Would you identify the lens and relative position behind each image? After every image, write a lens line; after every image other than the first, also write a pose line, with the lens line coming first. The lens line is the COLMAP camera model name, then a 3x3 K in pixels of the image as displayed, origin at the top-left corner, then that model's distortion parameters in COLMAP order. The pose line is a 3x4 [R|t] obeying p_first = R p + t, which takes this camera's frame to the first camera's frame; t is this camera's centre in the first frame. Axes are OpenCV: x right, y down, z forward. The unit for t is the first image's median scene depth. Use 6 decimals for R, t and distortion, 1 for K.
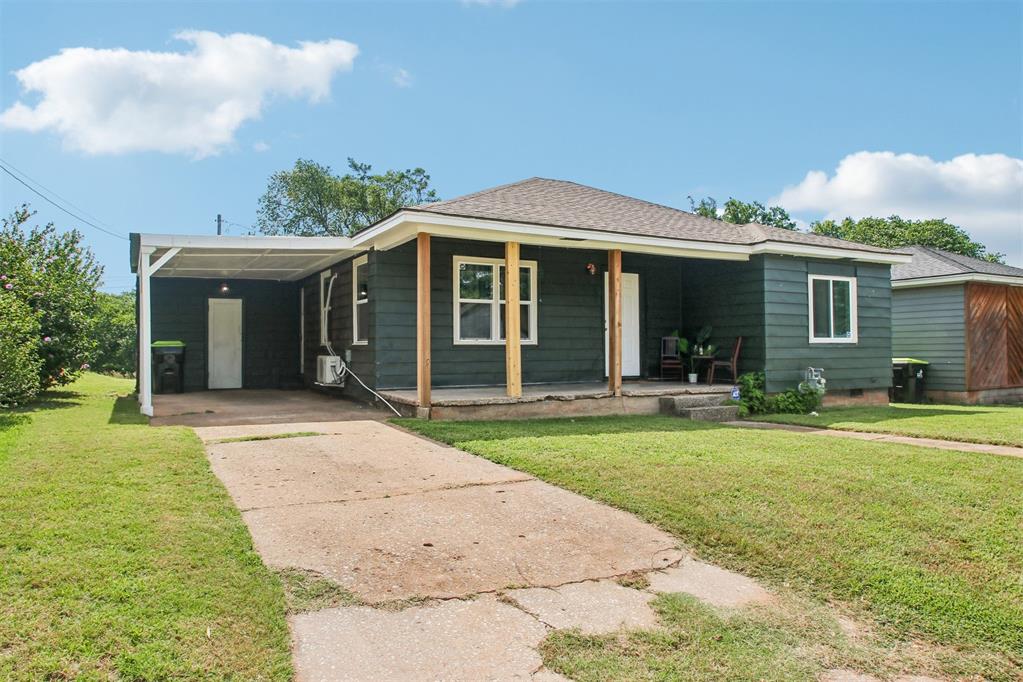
lens RADIAL K [[692.9, 0, 507.4], [0, 692.9, 321.6], [0, 0, 1]] dist [0.008249, 0.001748]
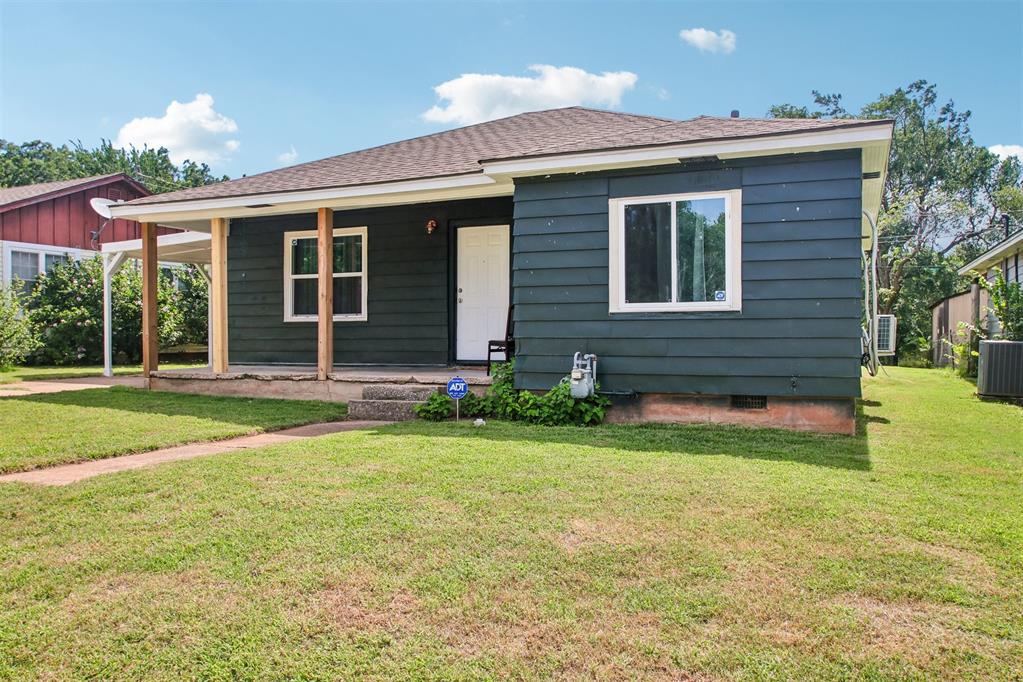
lens RADIAL K [[783.1, 0, 511.5], [0, 783.1, 341.0], [0, 0, 1]] dist [-0.005909, -0.000382]
pose [[0.615917, 0.008809, -0.787762, 0.953818], [0.033282, 0.998754, 0.037189, 0.028106], [0.787108, -0.049124, 0.614856, 0.526502]]
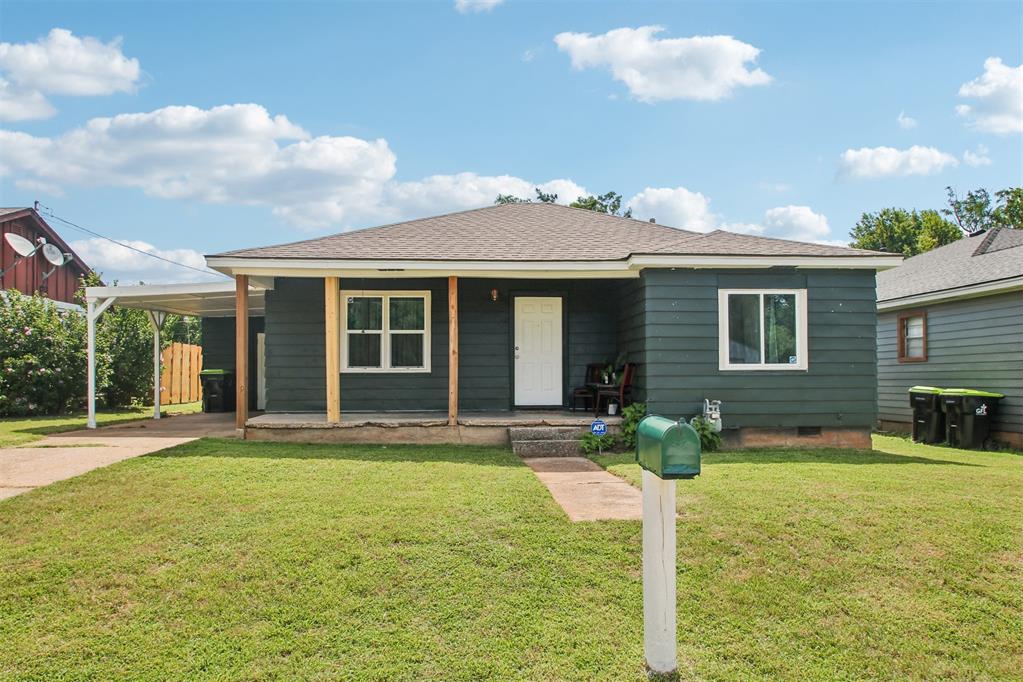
lens RADIAL K [[701.3, 0, 500.4], [0, 701.3, 356.0], [0, 0, 1]] dist [-0.007880, -0.000870]
pose [[0.900548, -0.011212, -0.434613, 0.585117], [0.016811, 0.999818, 0.009039, 0.001140], [0.434432, -0.015446, 0.900572, 0.117486]]
